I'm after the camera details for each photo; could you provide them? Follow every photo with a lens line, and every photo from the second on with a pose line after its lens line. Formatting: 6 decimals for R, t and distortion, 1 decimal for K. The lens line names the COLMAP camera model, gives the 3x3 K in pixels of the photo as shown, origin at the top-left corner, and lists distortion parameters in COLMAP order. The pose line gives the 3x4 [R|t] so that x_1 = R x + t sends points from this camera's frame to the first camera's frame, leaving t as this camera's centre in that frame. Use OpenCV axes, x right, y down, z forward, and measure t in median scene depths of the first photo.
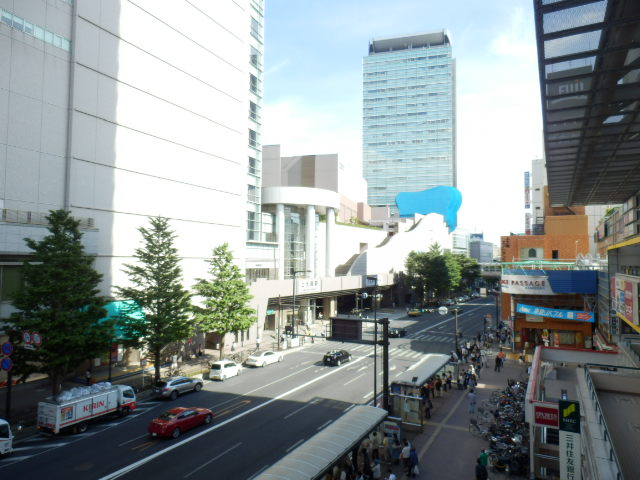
lens RADIAL K [[445.3, 0, 324.0], [0, 445.3, 240.9], [0, 0, 1]] dist [-0.010503, 0.004547]
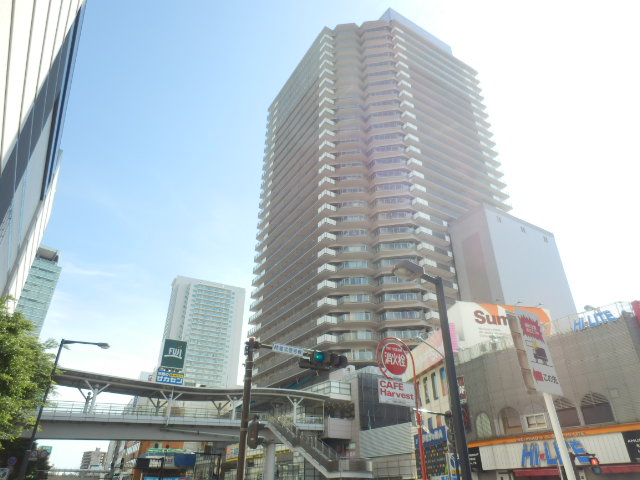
lens RADIAL K [[445.3, 0, 322.1], [0, 445.3, 238.2], [0, 0, 1]] dist [-0.010503, 0.004547]
pose [[0.510477, 0.427258, 0.746234, -0.673705], [-0.040195, 0.878731, -0.475623, 0.089714], [-0.858952, 0.212799, 0.465745, -0.441891]]
